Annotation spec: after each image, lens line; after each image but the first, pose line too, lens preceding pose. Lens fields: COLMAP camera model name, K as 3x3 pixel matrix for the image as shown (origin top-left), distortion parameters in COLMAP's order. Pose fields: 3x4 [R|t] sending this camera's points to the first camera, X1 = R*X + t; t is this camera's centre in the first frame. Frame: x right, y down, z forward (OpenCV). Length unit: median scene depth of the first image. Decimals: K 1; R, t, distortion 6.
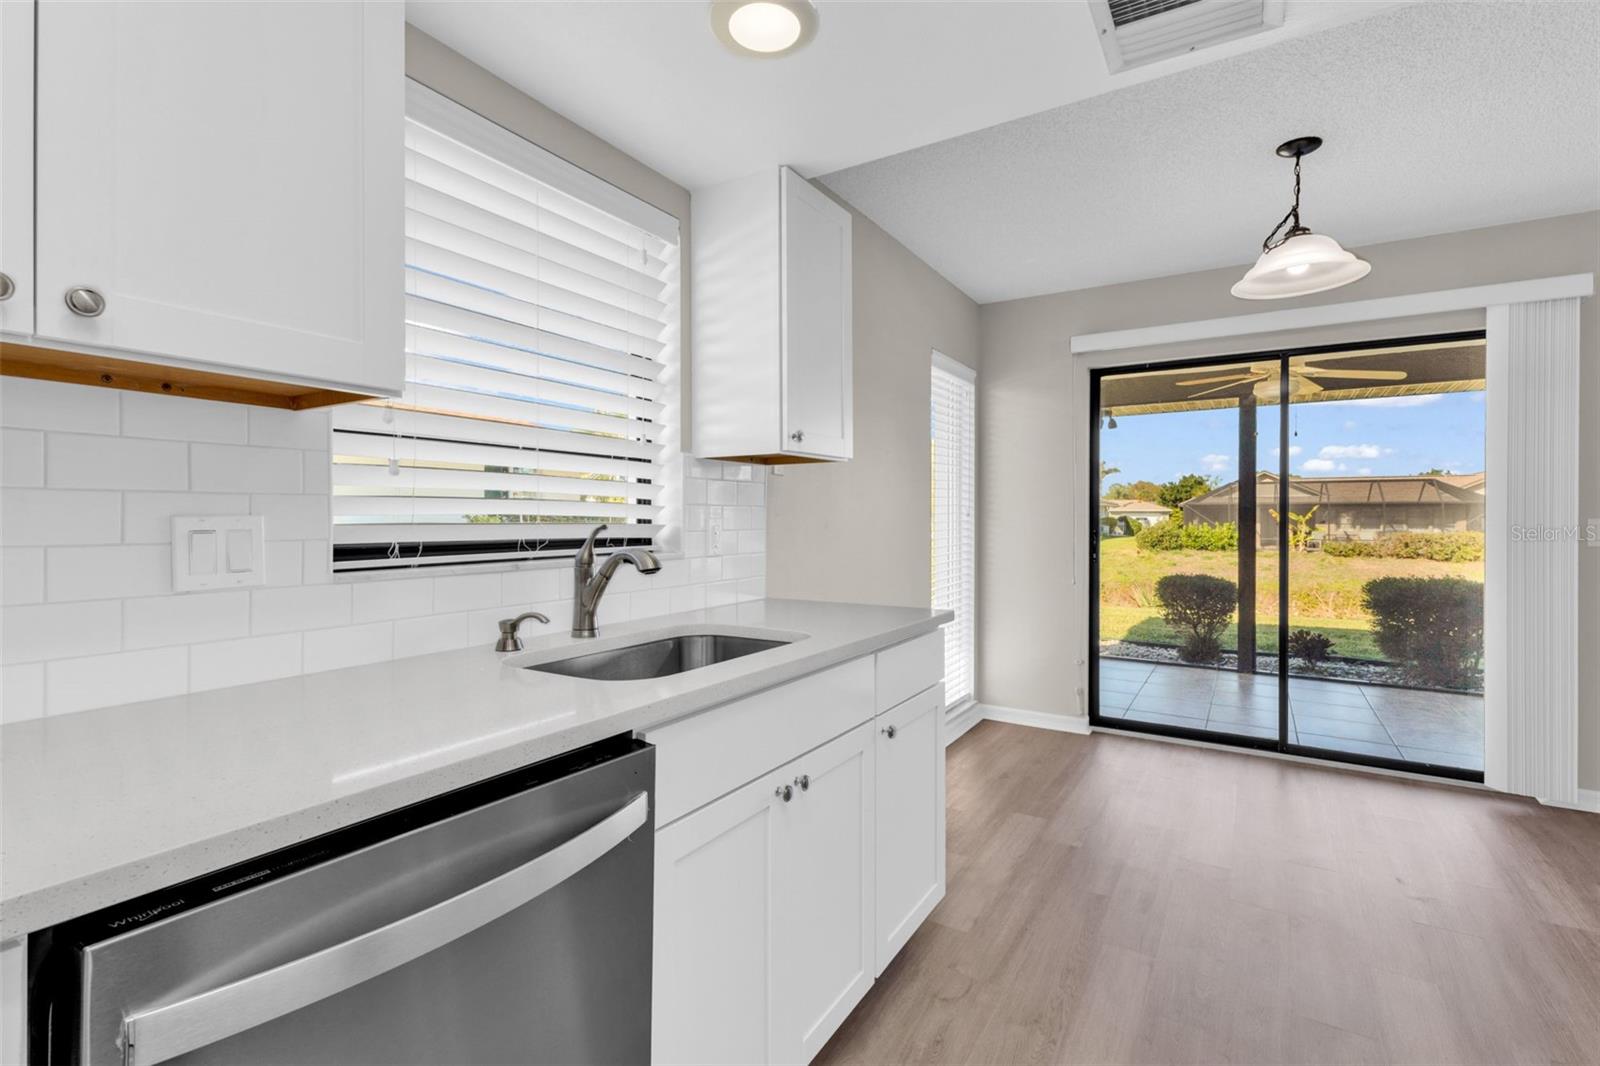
lens RADIAL K [[723.4, 0, 792.4], [0, 723.4, 523.0], [0, 0, 1]] dist [0.010581, 0.000009]
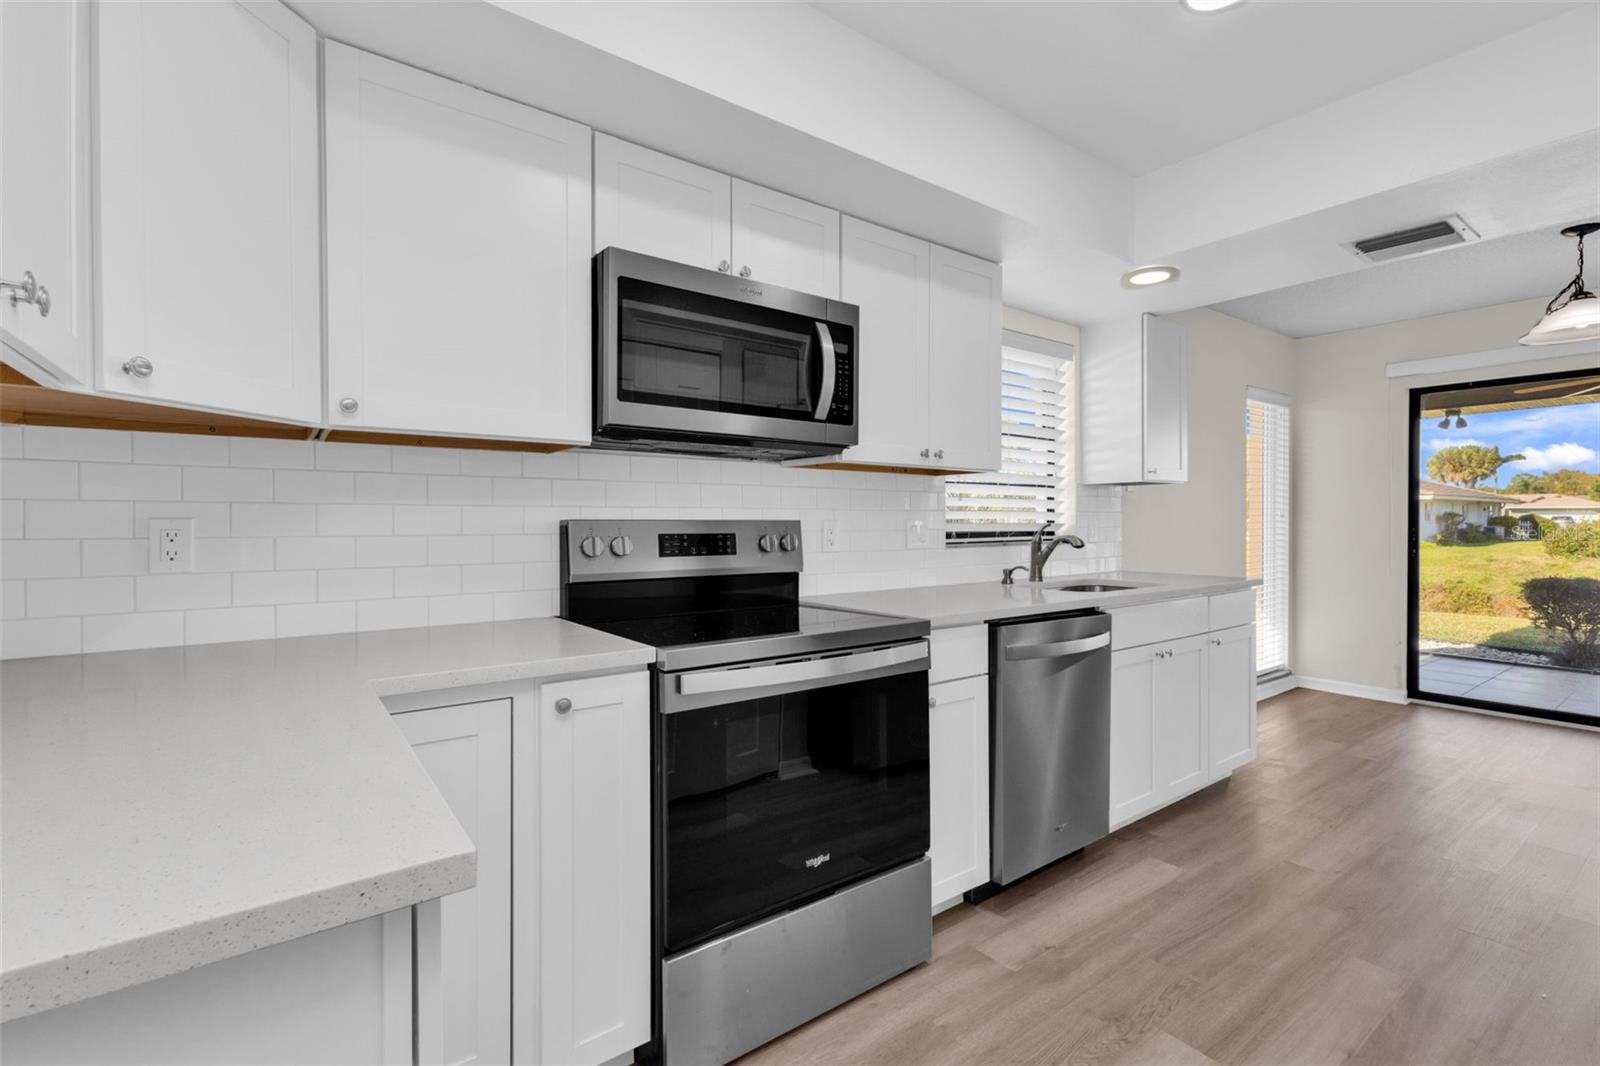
lens RADIAL K [[700.9, 0, 789.2], [0, 700.9, 524.7], [0, 0, 1]] dist [0.002920, -0.000796]
pose [[0.925107, -0.000120, -0.379705, -0.075502], [0.000671, 0.999999, 0.001319, 0.000939], [0.379705, -0.001475, 0.925107, -0.404235]]
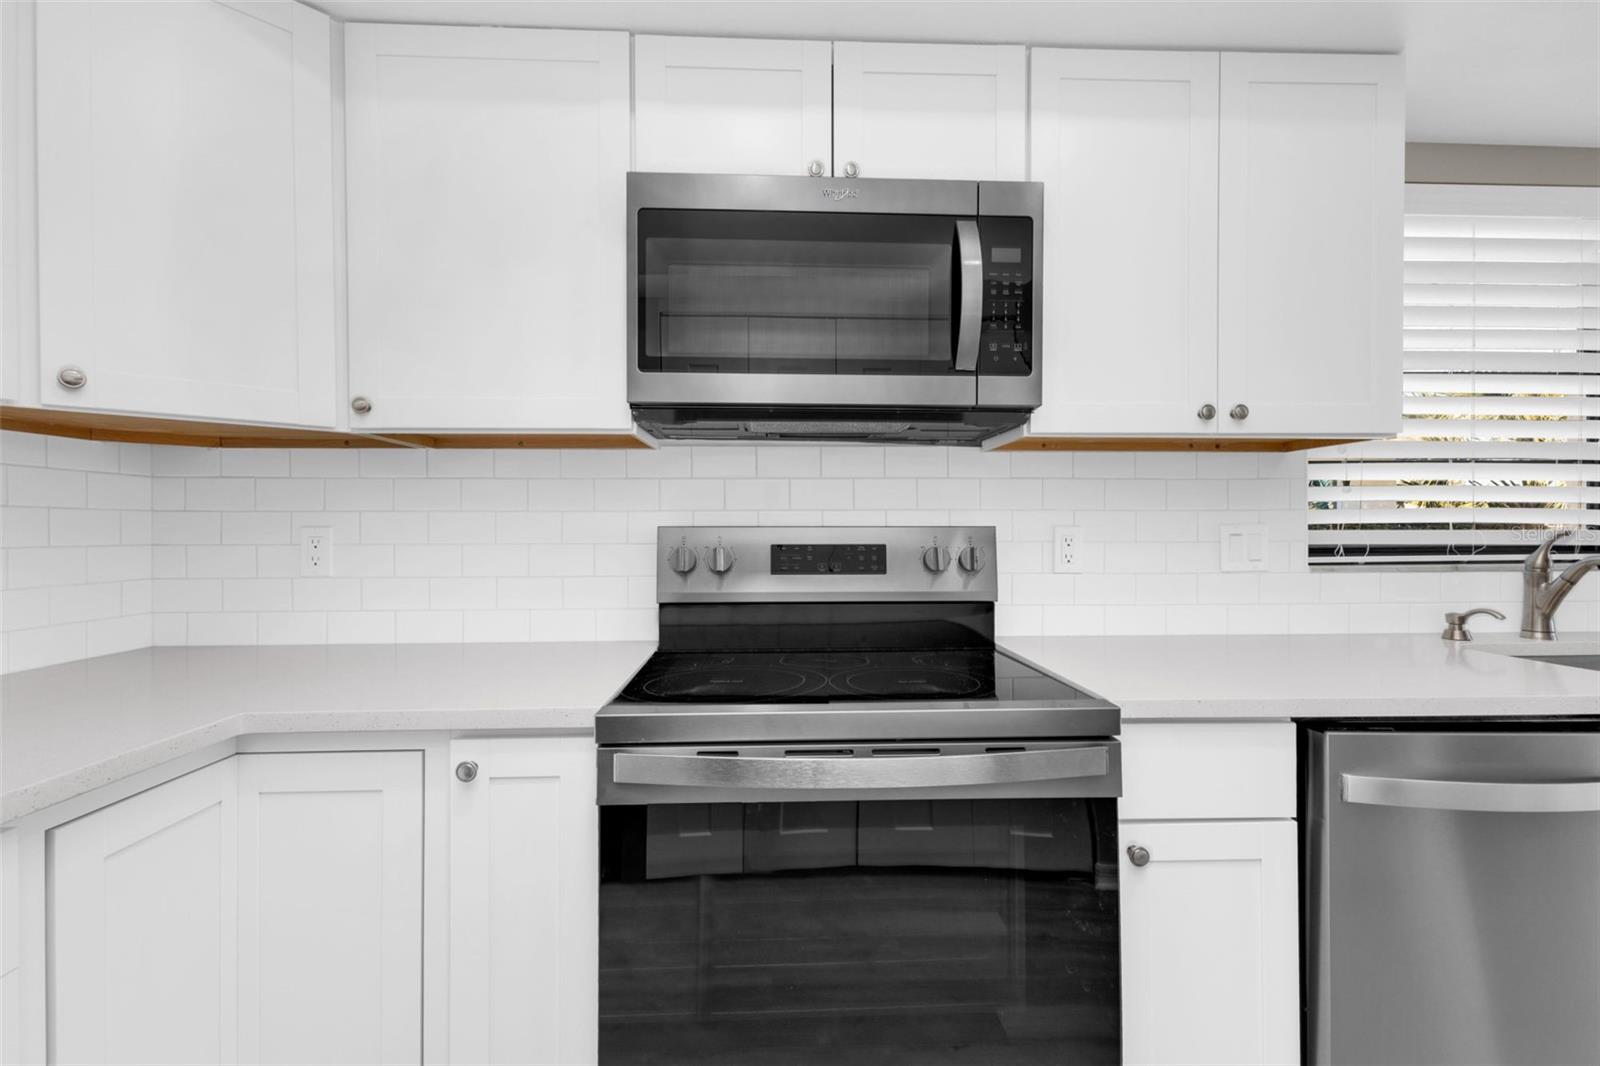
lens RADIAL K [[707.9, 0, 802.1], [0, 707.9, 530.9], [0, 0, 1]] dist [0.003776, -0.000002]
pose [[0.570191, 0.001474, -0.821511, -0.020392], [0.000565, 0.999997, 0.002187, -0.000312], [0.821512, -0.001711, 0.570188, -0.183373]]
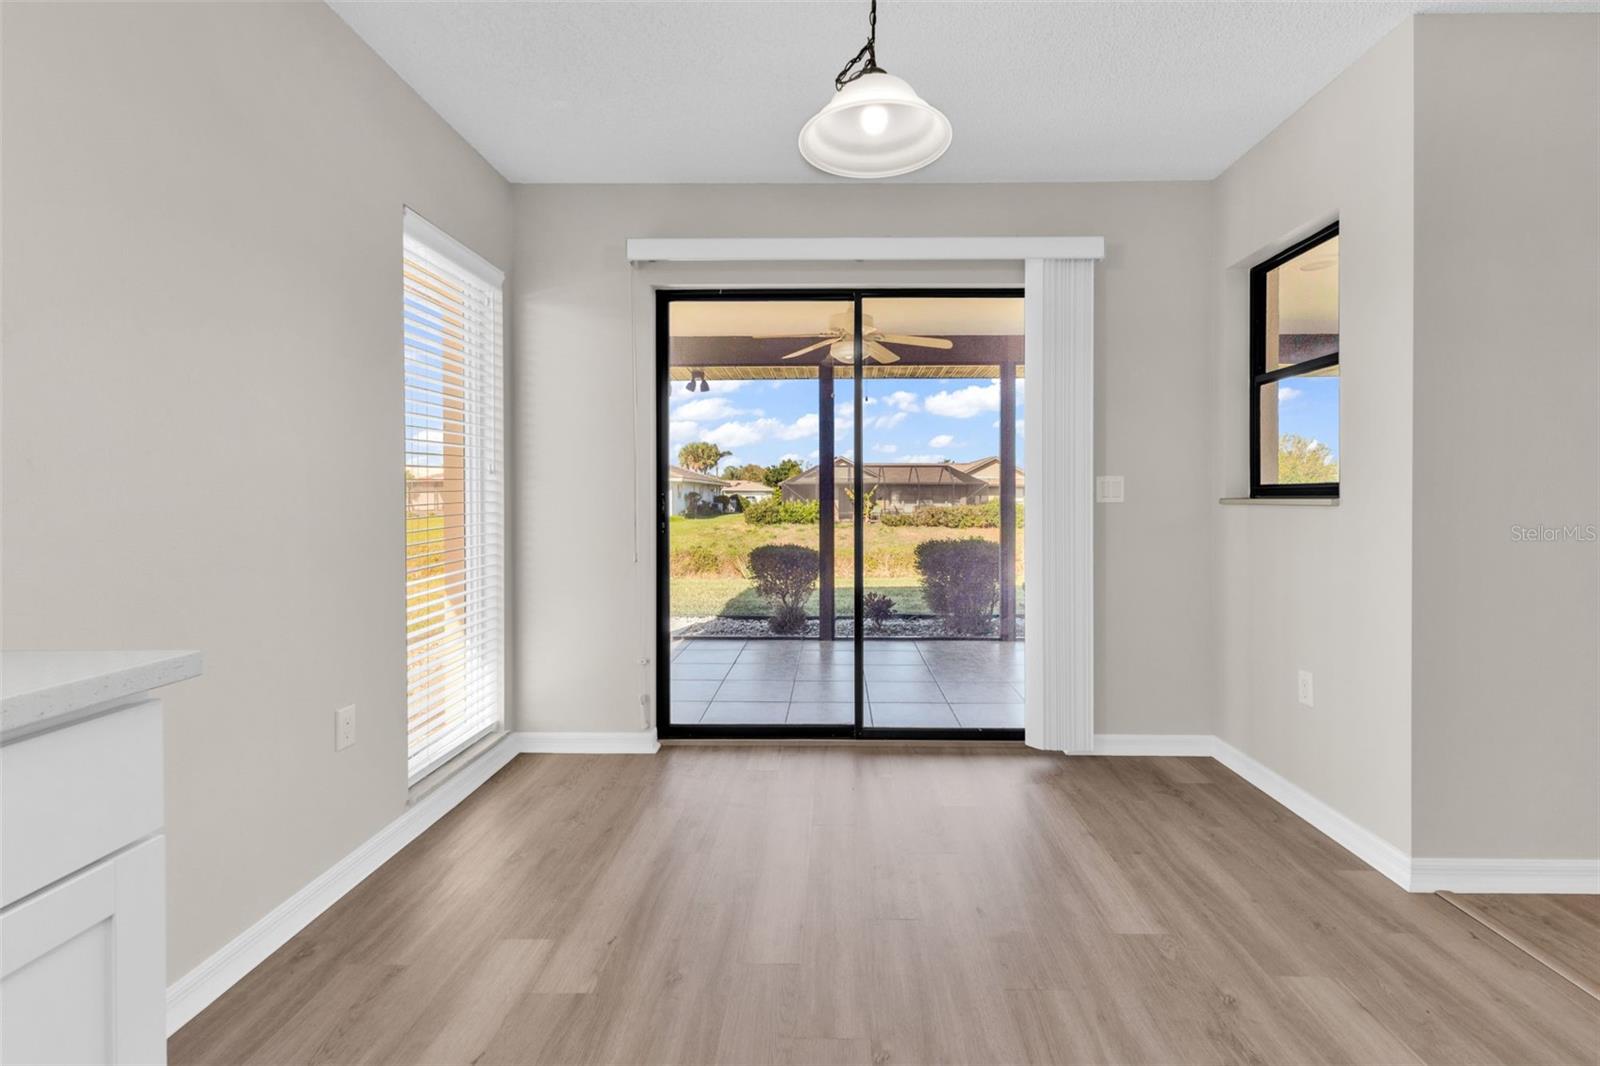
lens RADIAL K [[703.4, 0, 820.7], [0, 703.4, 505.7], [0, 0, 1]] dist [0.014168, 0.000131]
pose [[0.854293, -0.008624, 0.519720, 0.162496], [0.006325, 0.999961, 0.006197, 0.020374], [-0.519753, -0.002006, 0.854314, 0.248490]]
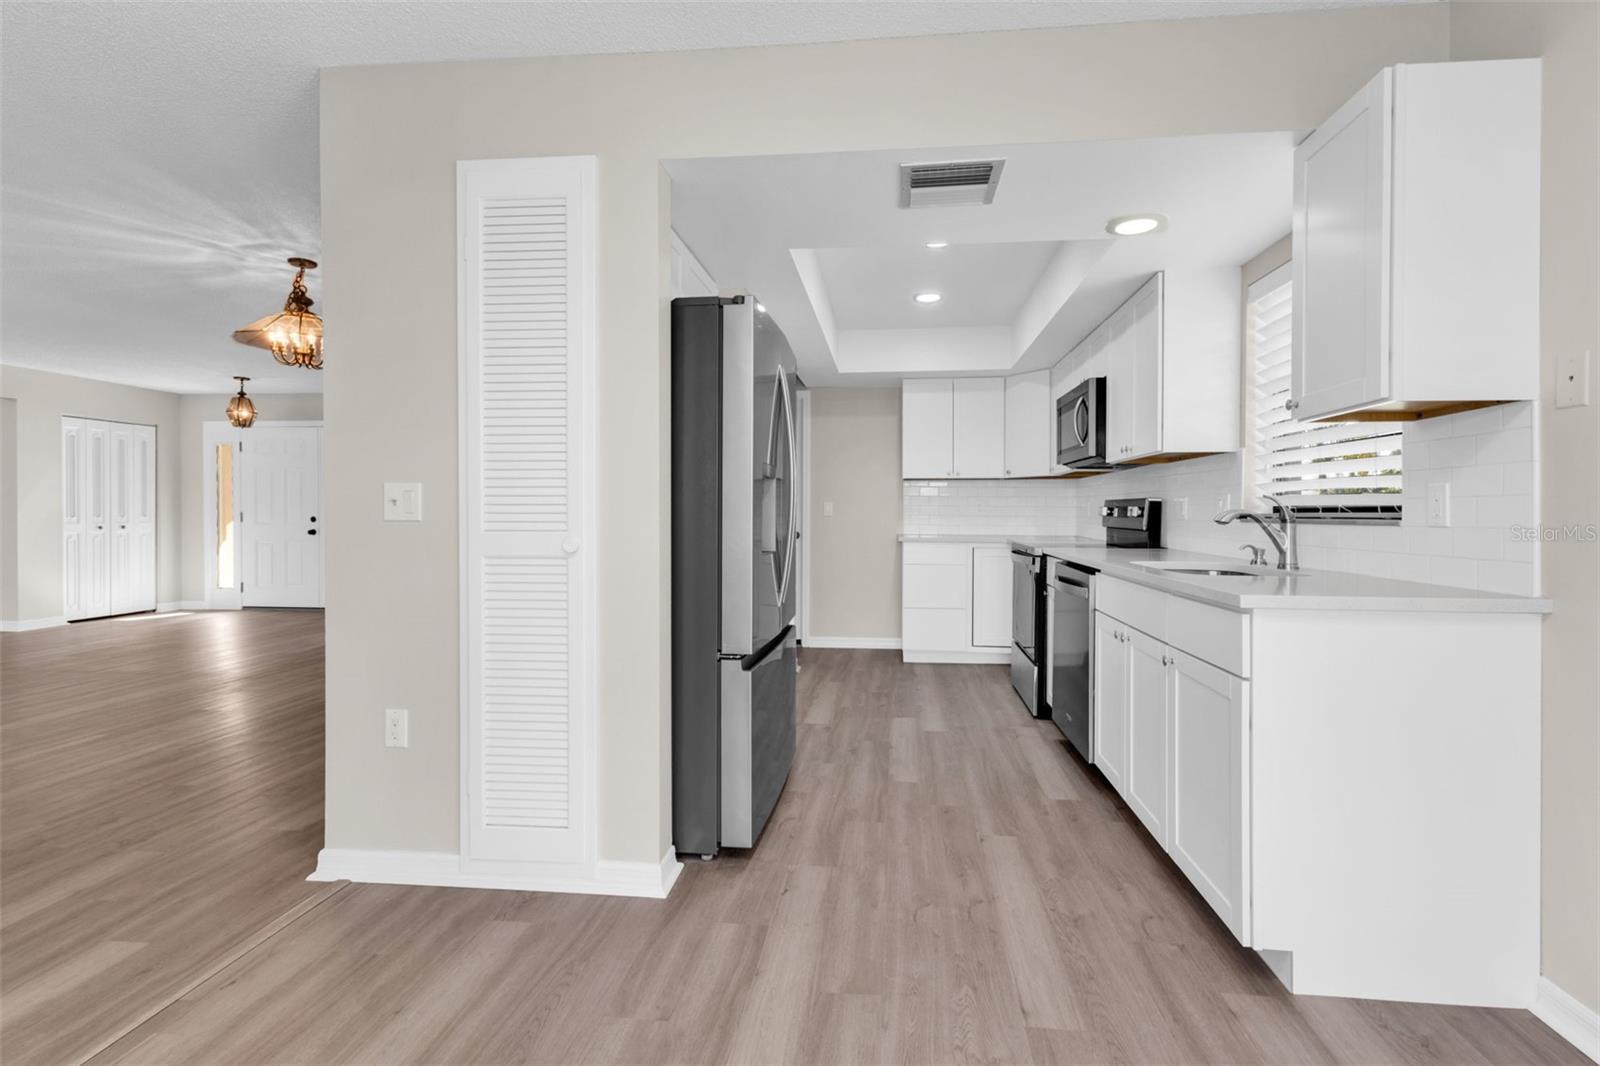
lens RADIAL K [[719.5, 0, 817.2], [0, 719.5, 518.4], [0, 0, 1]] dist [0.004005, 0.000205]
pose [[-0.896160, 0.000167, -0.443732, 0.509342], [-0.006203, 0.999898, 0.012902, 0.015530], [0.443689, 0.014315, -0.896067, 0.772976]]
